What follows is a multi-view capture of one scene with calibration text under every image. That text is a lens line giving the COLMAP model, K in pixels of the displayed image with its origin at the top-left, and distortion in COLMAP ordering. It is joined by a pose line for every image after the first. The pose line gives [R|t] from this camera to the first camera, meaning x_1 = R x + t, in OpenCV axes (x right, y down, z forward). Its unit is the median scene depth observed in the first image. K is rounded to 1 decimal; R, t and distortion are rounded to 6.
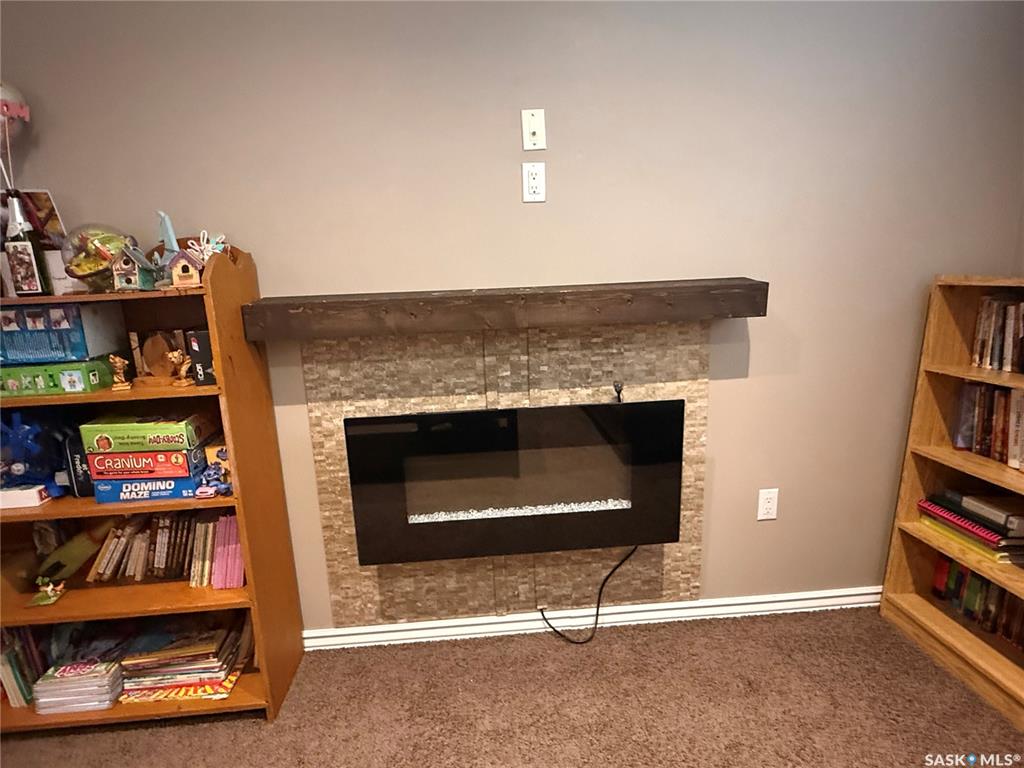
lens RADIAL K [[534.9, 0, 512.0], [0, 534.9, 384.0], [0, 0, 1]] dist [0.000628, 0.000031]
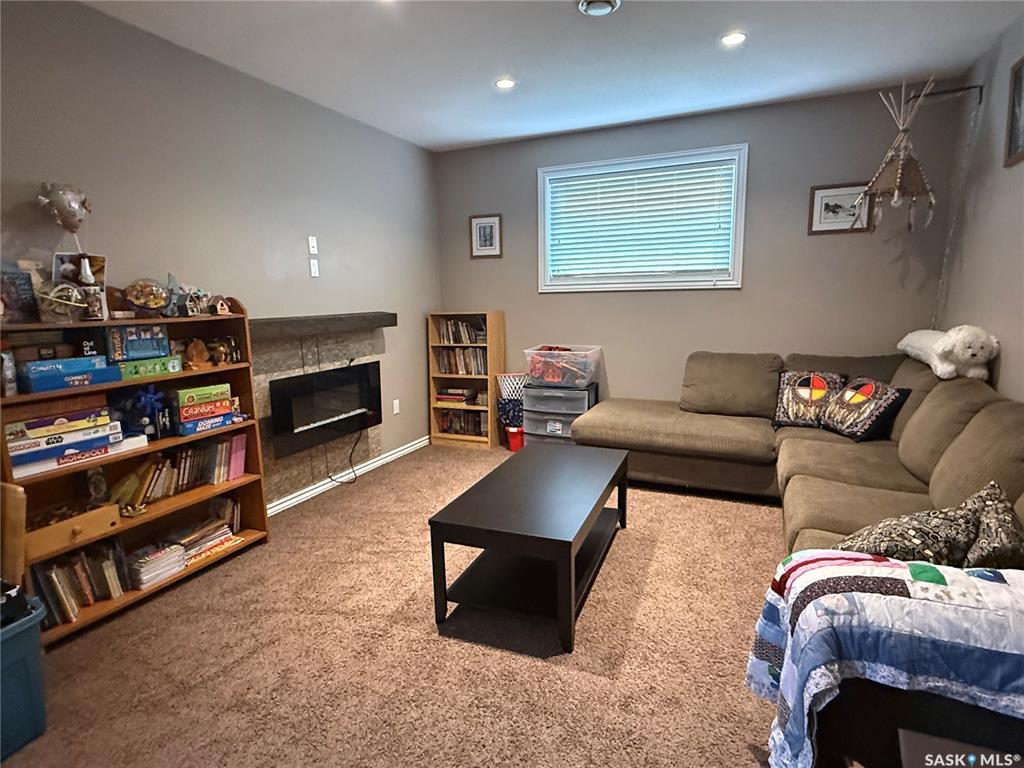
lens RADIAL K [[534.9, 0, 512.0], [0, 534.9, 384.0], [0, 0, 1]] dist [0.000628, 0.000031]
pose [[0.473799, -0.114583, 0.873147, -1.567198], [0.181156, 0.982975, 0.030694, 0.172439], [-0.861799, 0.143633, 0.486490, -0.709053]]
